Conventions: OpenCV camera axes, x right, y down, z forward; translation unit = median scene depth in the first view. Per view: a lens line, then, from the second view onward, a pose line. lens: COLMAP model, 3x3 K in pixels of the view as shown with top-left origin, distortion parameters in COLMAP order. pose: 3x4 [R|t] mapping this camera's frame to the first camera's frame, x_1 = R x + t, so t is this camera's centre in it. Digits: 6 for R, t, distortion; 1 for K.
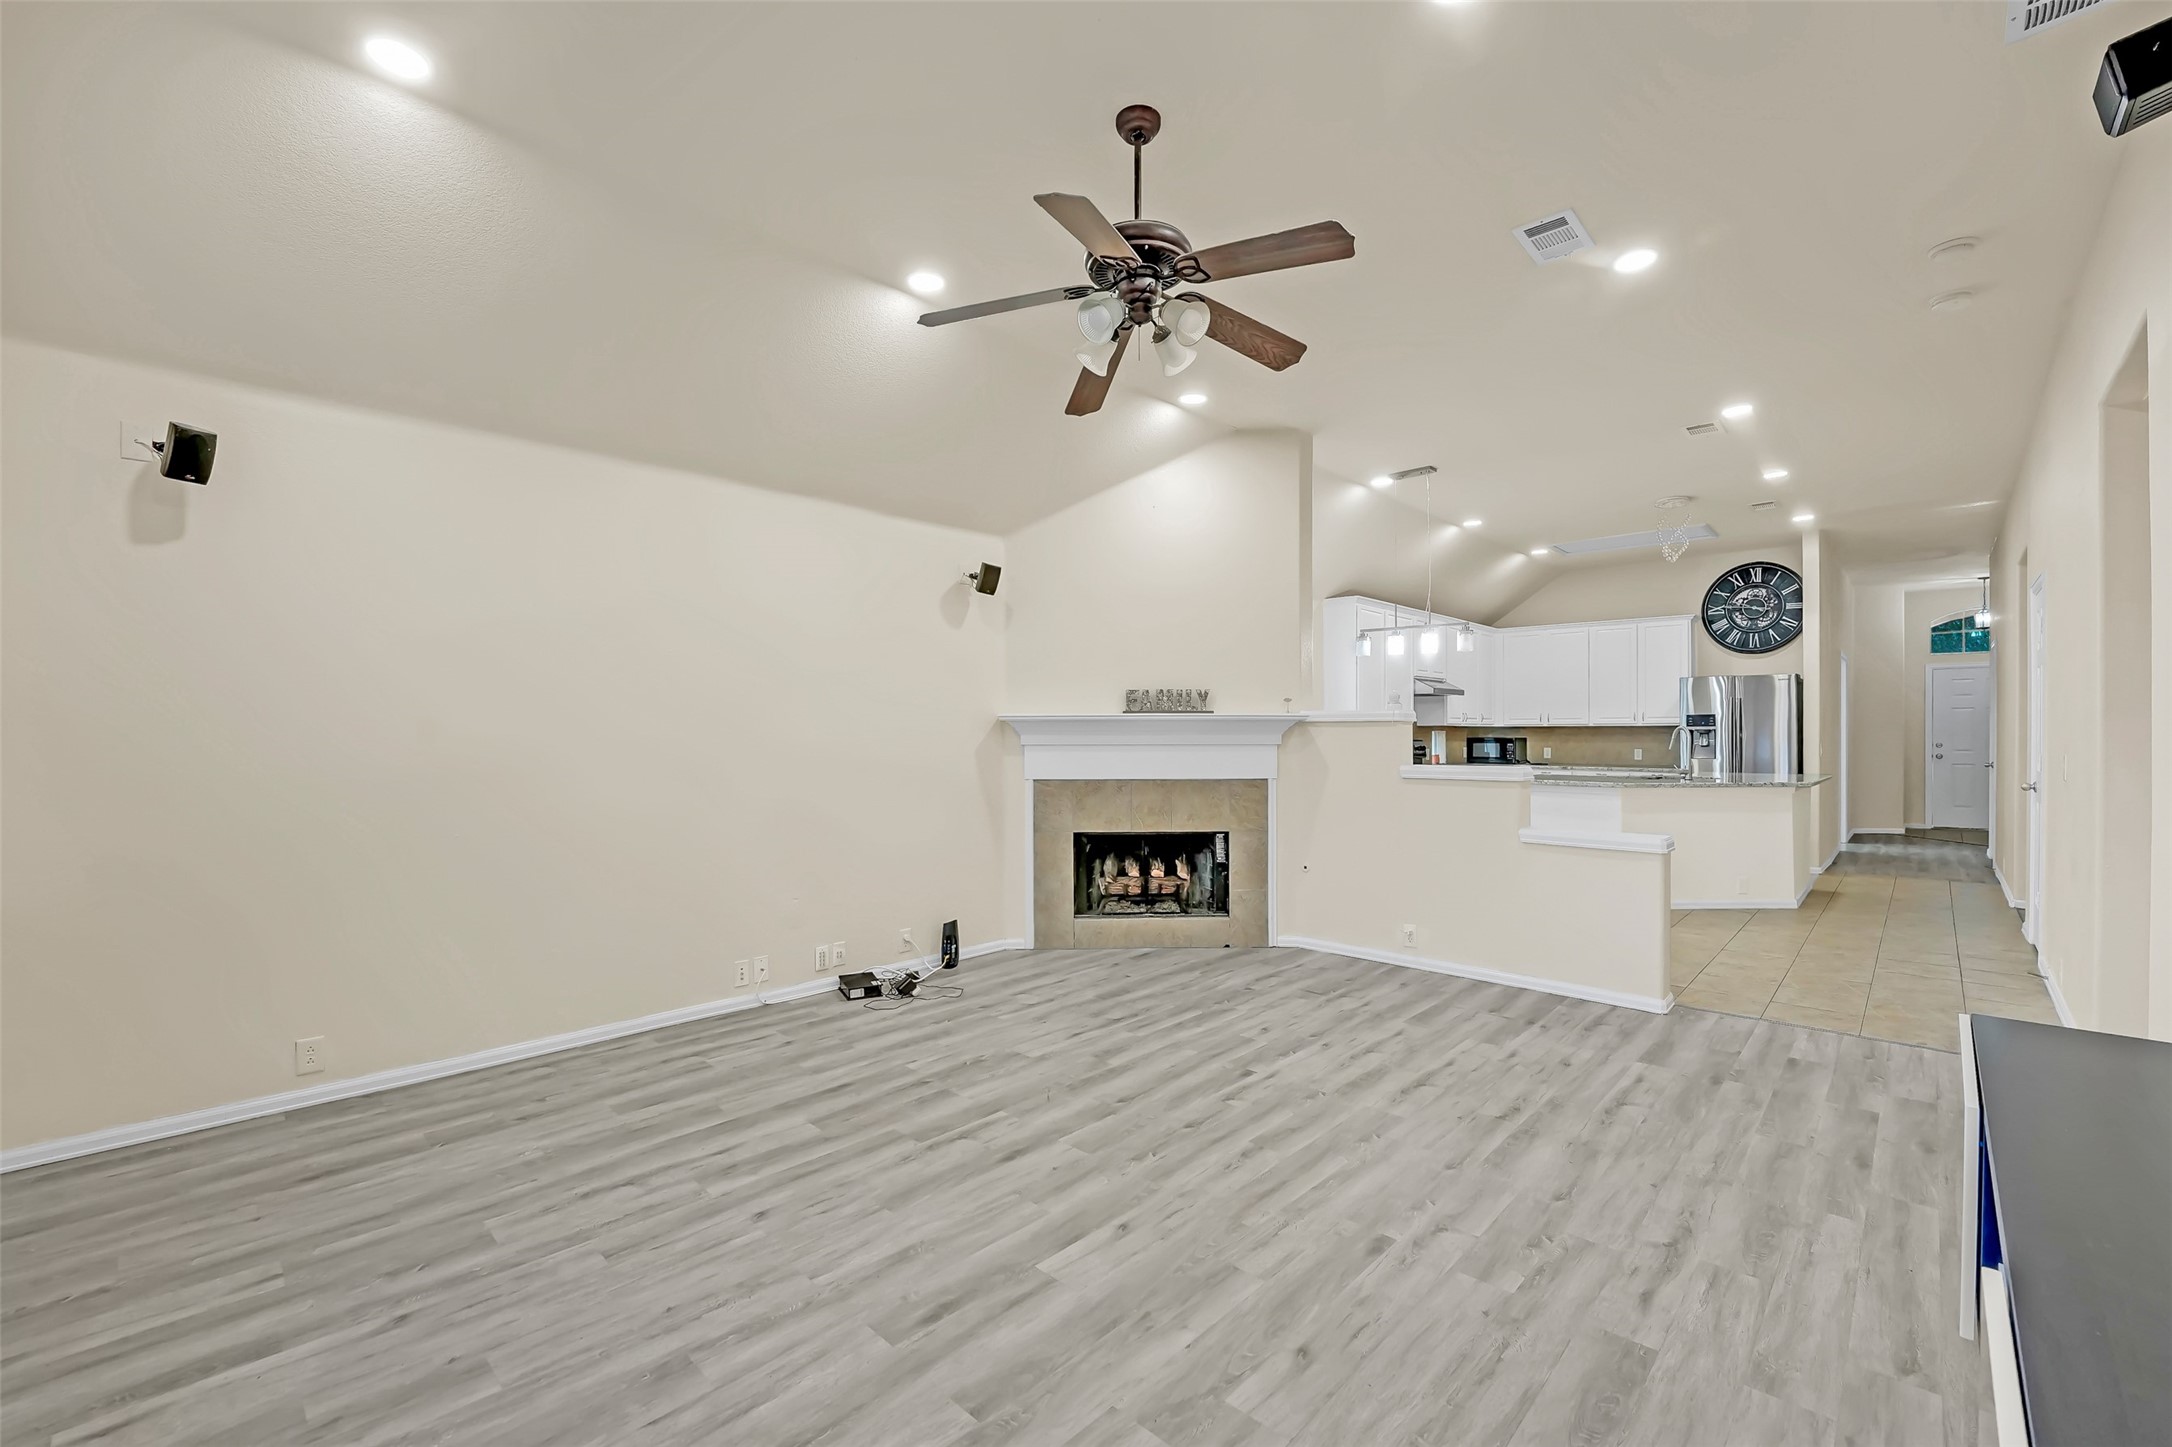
lens RADIAL K [[906.8, 0, 1100.1], [0, 906.8, 736.1], [0, 0, 1]] dist [-0.026795, 0.002055]
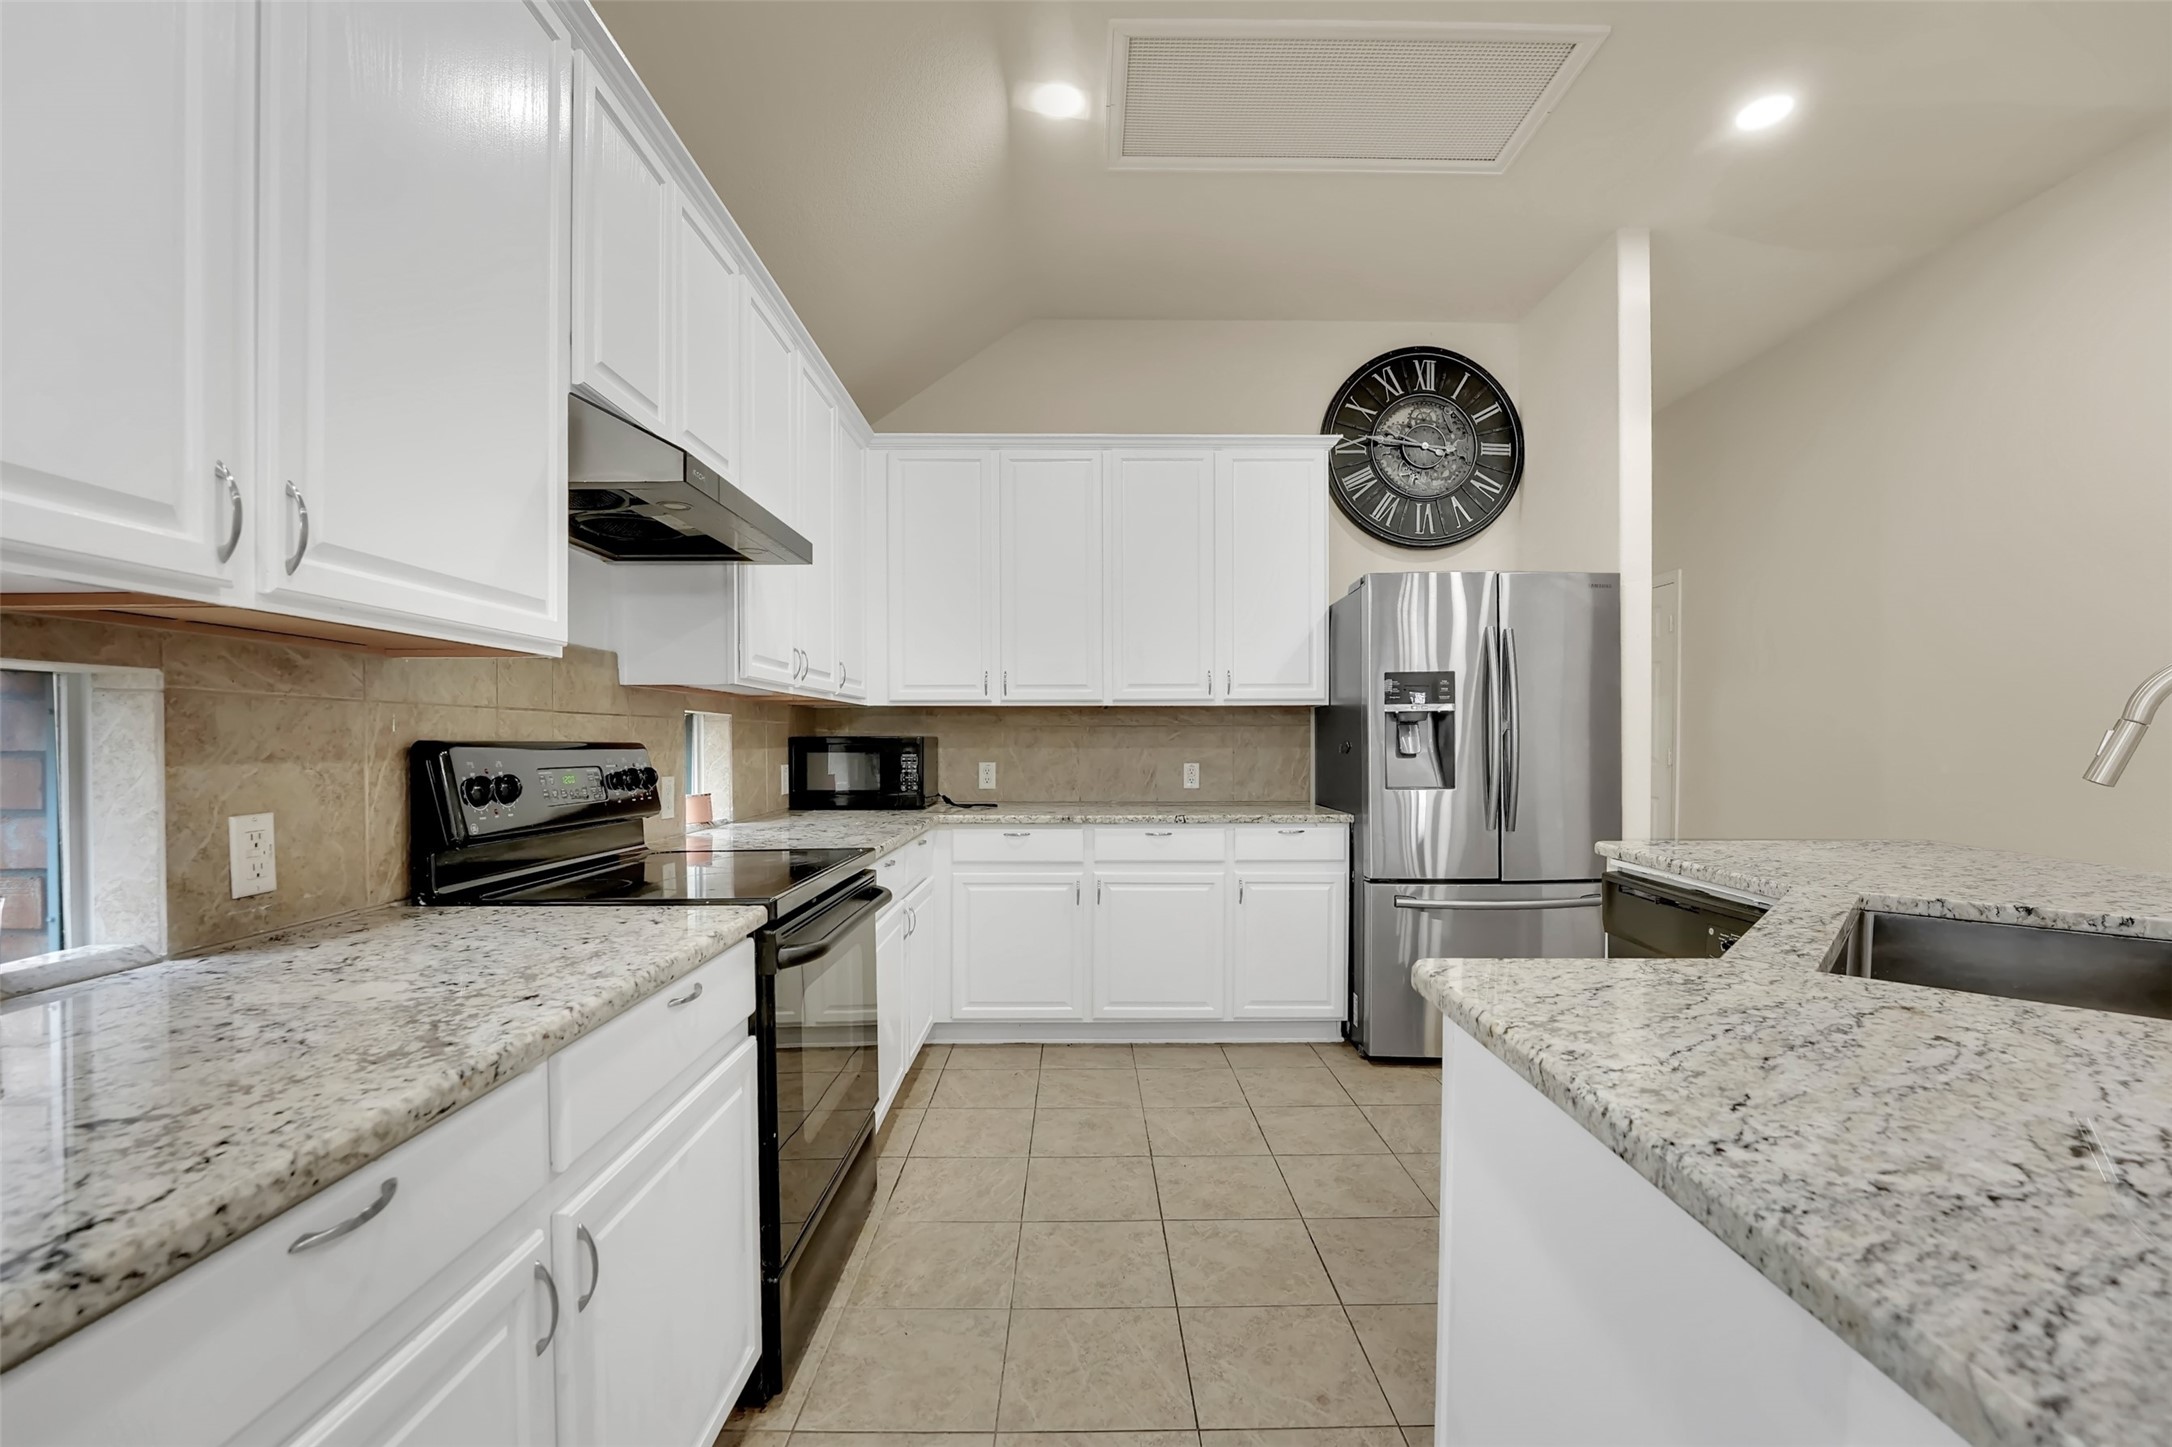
lens RADIAL K [[906.8, 0, 1090.6], [0, 906.8, 760.8], [0, 0, 1]] dist [-0.026795, 0.002055]
pose [[0.717581, -0.016653, 0.696276, 0.595987], [0.003426, 0.999786, 0.020381, 0.009664], [-0.696466, -0.012240, 0.717485, 1.607652]]
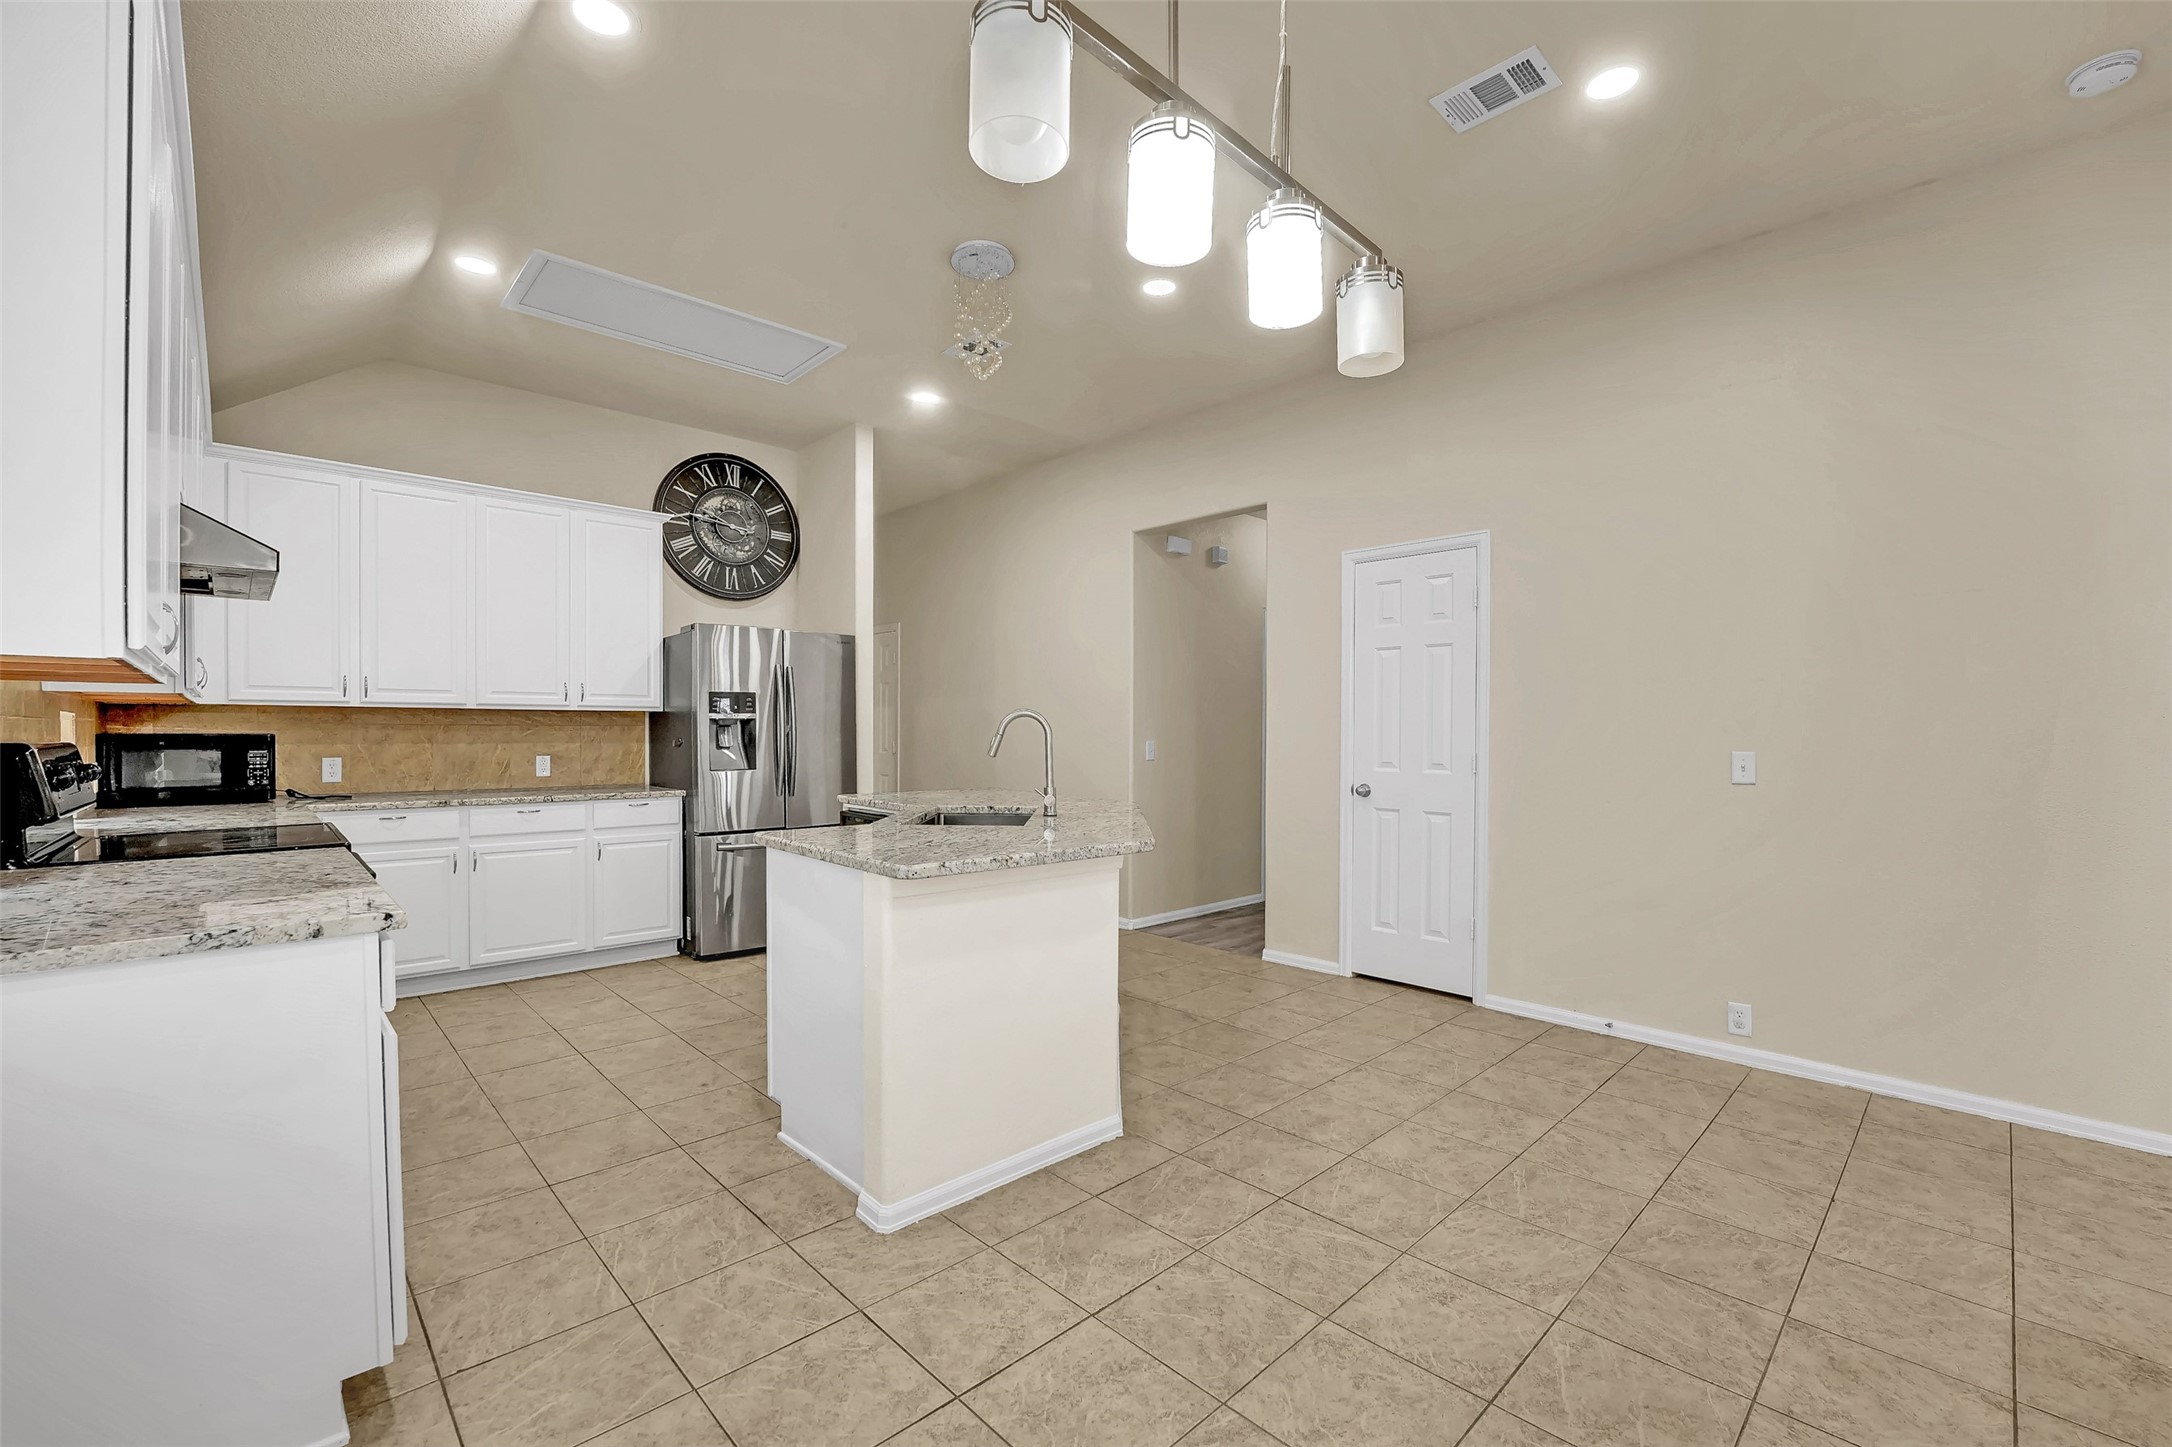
lens RADIAL K [[906.8, 0, 1089.7], [0, 906.8, 736.9], [0, 0, 1]] dist [-0.026795, 0.002055]
pose [[0.044433, -0.006793, 0.998989, 0.218598], [-0.000315, 0.999977, 0.006814, -0.000023], [-0.999012, -0.000617, 0.044429, 1.465339]]
